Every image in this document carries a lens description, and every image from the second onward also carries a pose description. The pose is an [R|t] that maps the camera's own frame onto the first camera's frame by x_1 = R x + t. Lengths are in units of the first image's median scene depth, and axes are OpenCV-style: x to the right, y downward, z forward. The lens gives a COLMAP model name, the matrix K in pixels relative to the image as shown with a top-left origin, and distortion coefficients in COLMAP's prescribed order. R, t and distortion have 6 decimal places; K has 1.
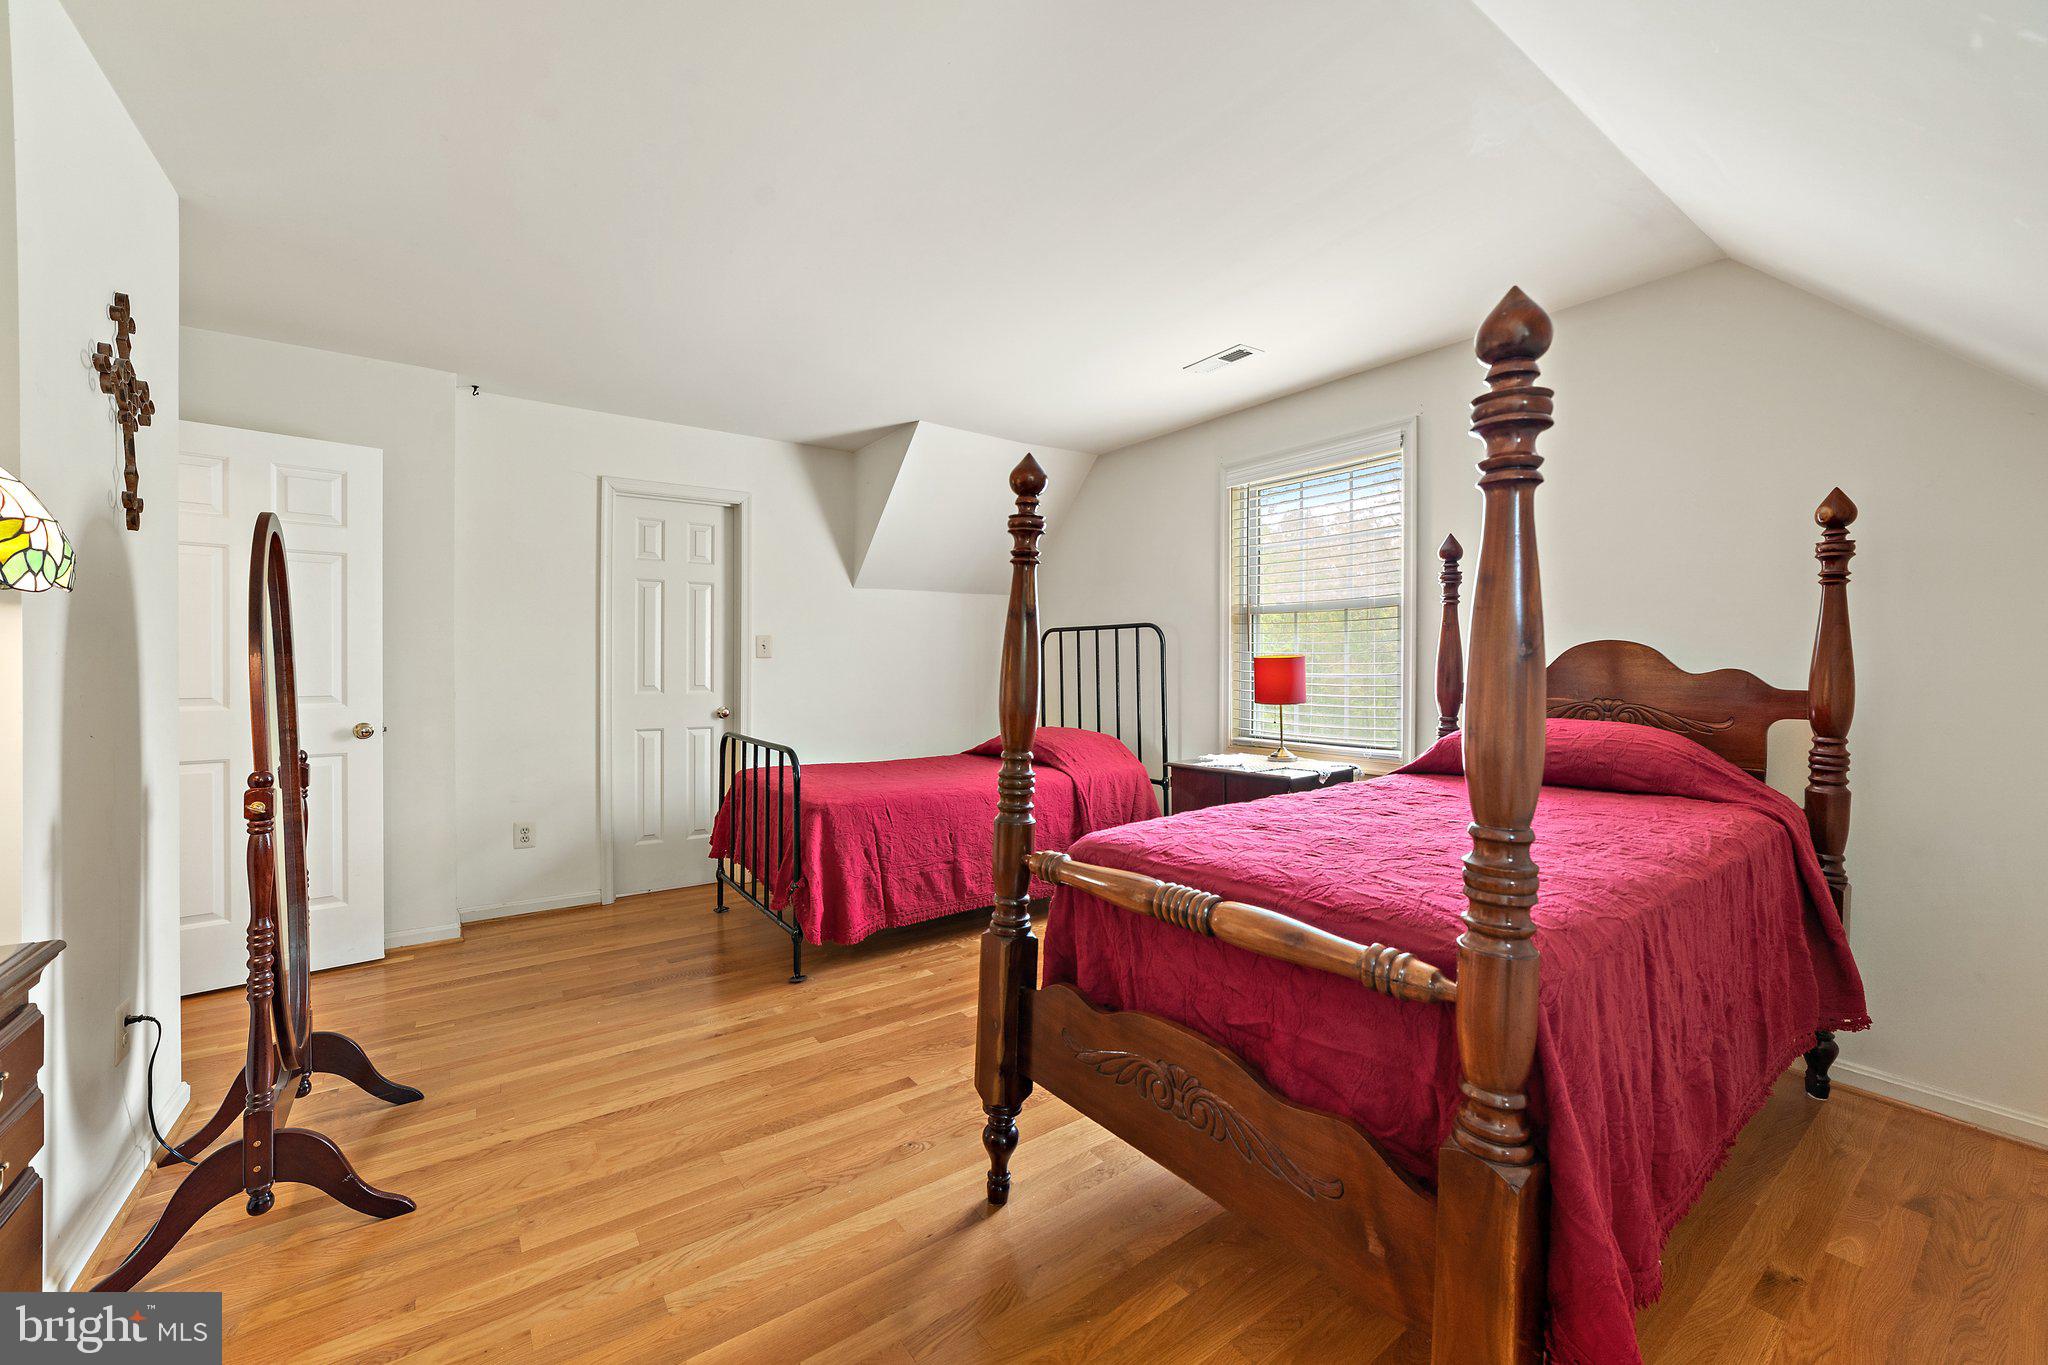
lens RADIAL K [[806.9, 0, 1029.2], [0, 806.9, 668.1], [0, 0, 1]] dist [-0.001872, 0.000321]
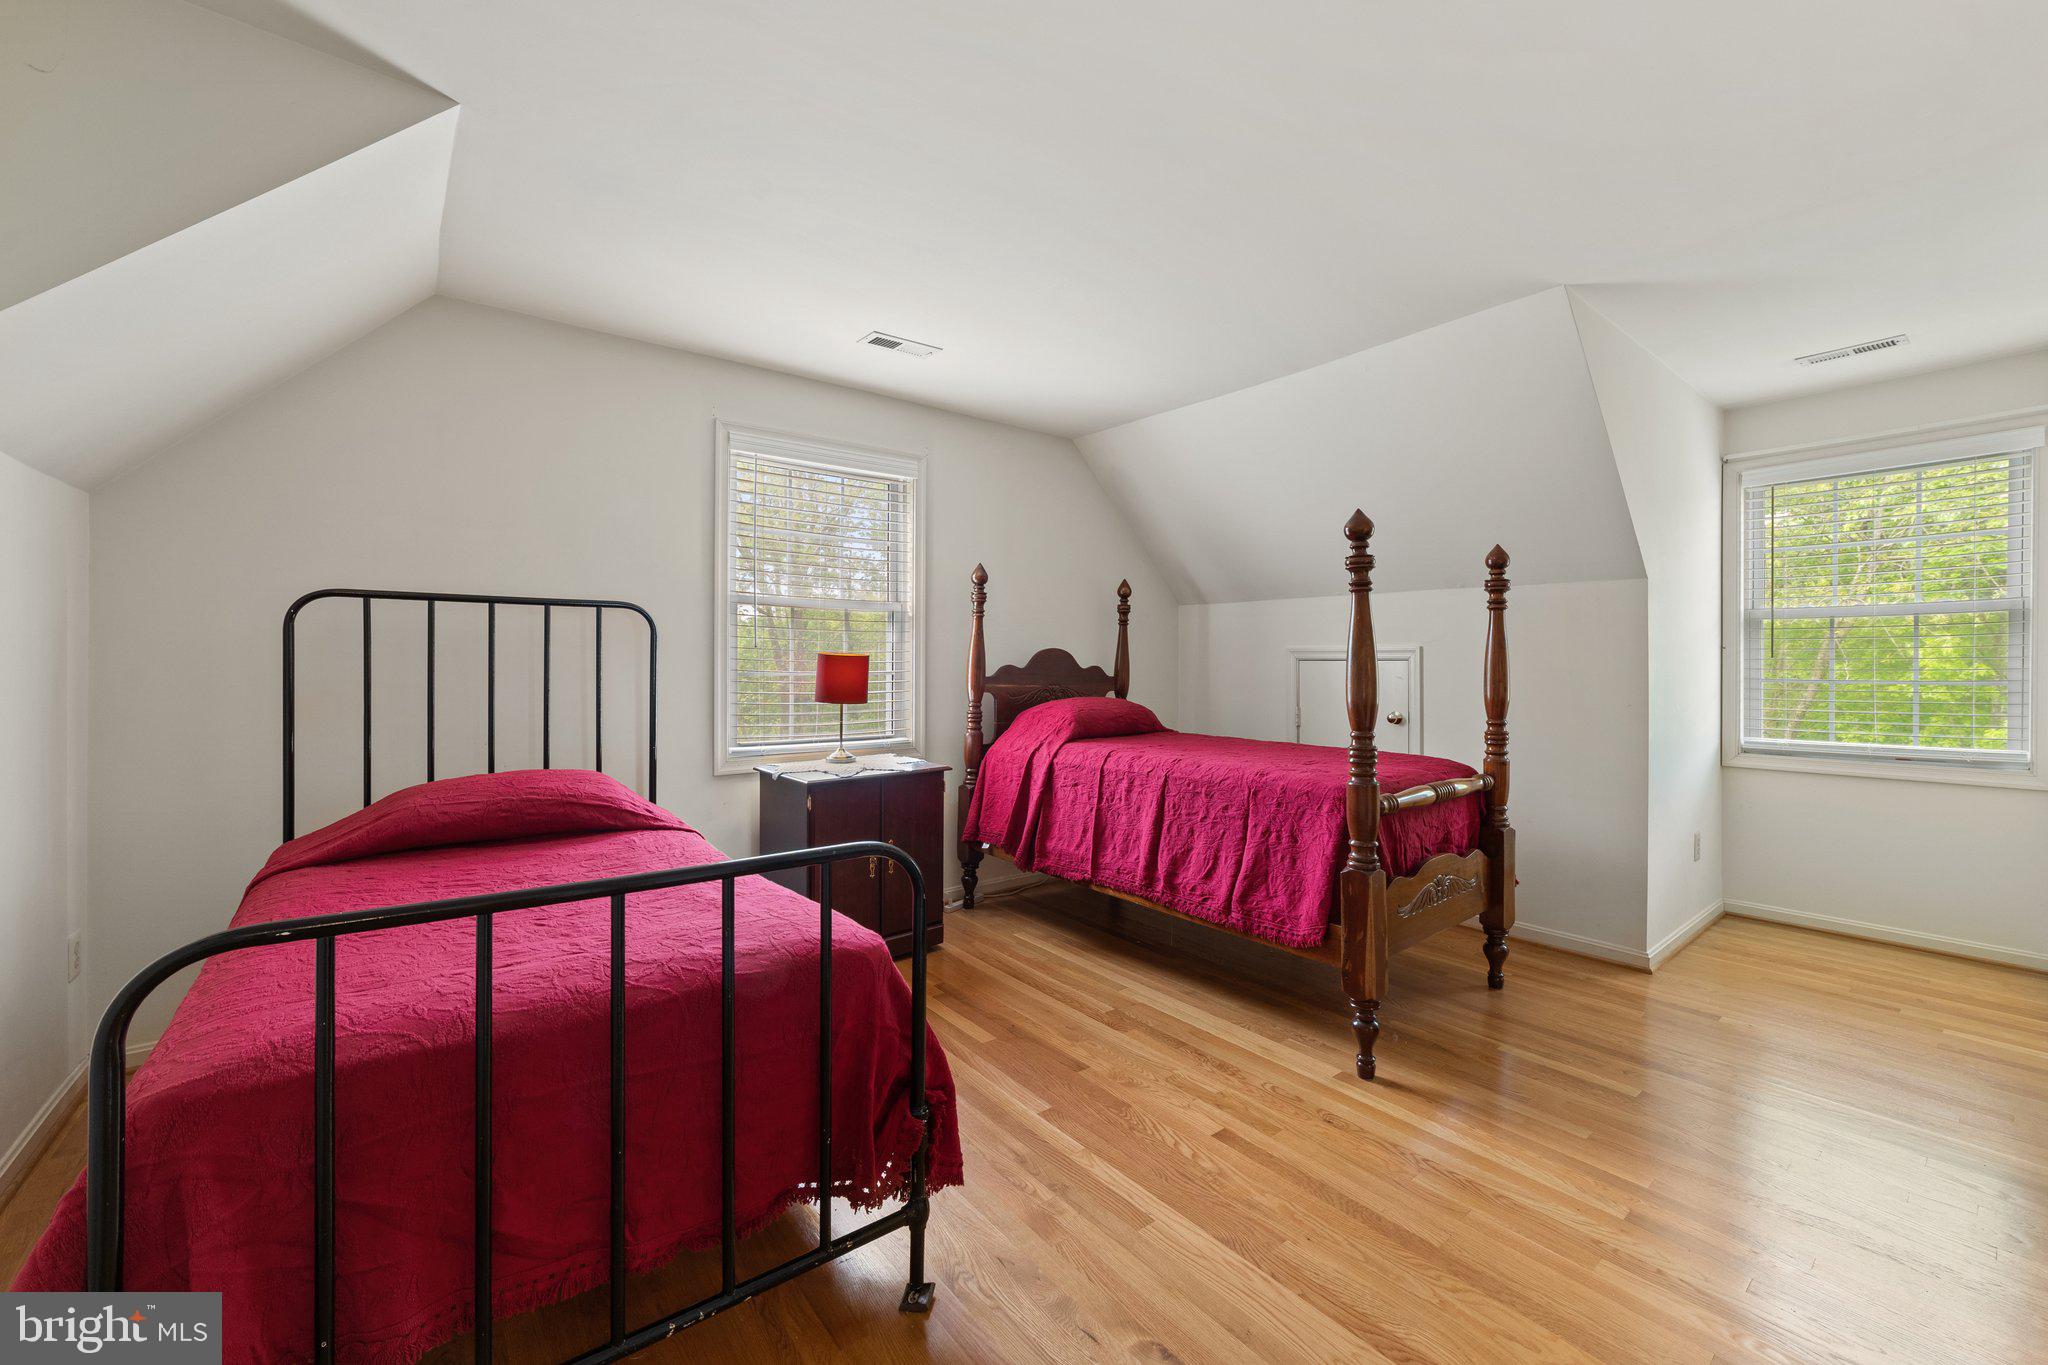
lens RADIAL K [[806.9, 0, 1026.8], [0, 806.9, 670.1], [0, 0, 1]] dist [-0.001872, 0.000321]
pose [[-0.036305, -0.011025, 0.999280, -1.022105], [0.002509, 0.999935, 0.011124, -0.009369], [-0.999338, 0.002911, -0.036275, 1.238211]]
